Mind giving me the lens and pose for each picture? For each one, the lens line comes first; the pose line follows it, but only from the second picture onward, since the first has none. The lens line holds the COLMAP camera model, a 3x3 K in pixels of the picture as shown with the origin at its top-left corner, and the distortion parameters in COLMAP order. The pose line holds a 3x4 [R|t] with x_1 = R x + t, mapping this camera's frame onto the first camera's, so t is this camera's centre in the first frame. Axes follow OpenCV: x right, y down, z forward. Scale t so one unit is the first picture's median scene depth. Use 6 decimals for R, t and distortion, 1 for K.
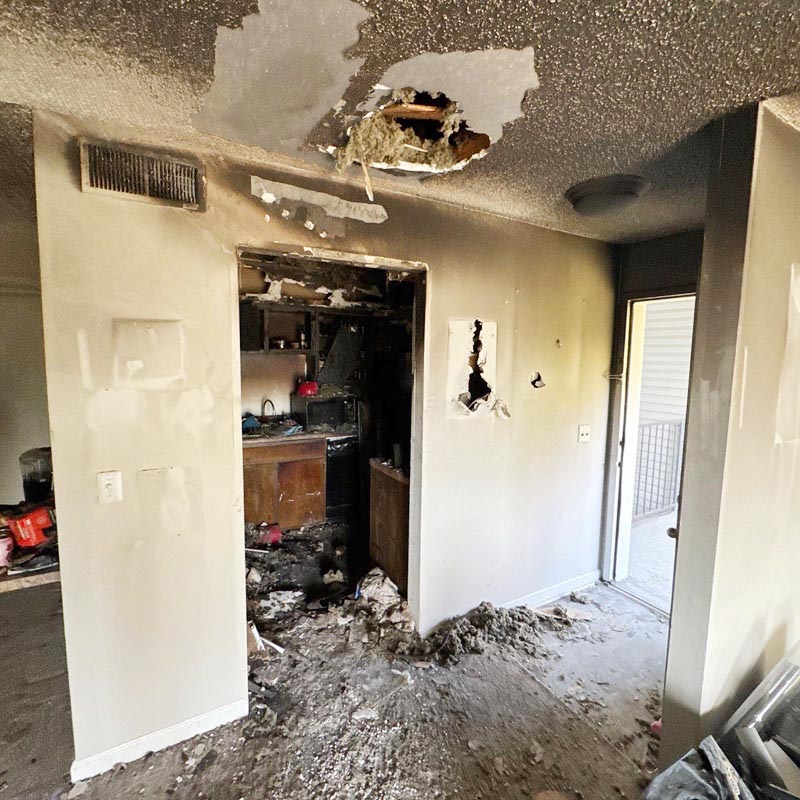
lens RADIAL K [[428.6, 0, 400.0], [0, 428.6, 400.0], [0, 0, 1]] dist [-0.001030, -0.000325]
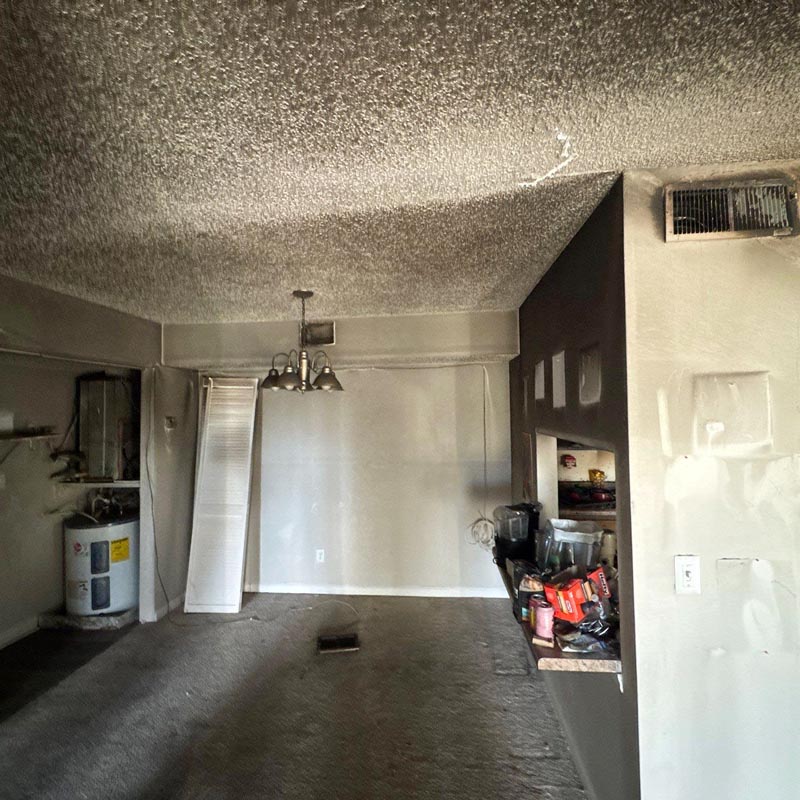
lens RADIAL K [[428.6, 0, 400.0], [0, 428.6, 400.0], [0, 0, 1]] dist [-0.001030, -0.000325]
pose [[0.817641, -0.046020, -0.573886, -0.640259], [-0.028939, 0.992255, -0.120801, -0.017416], [0.575001, 0.115379, 0.809977, -0.036828]]
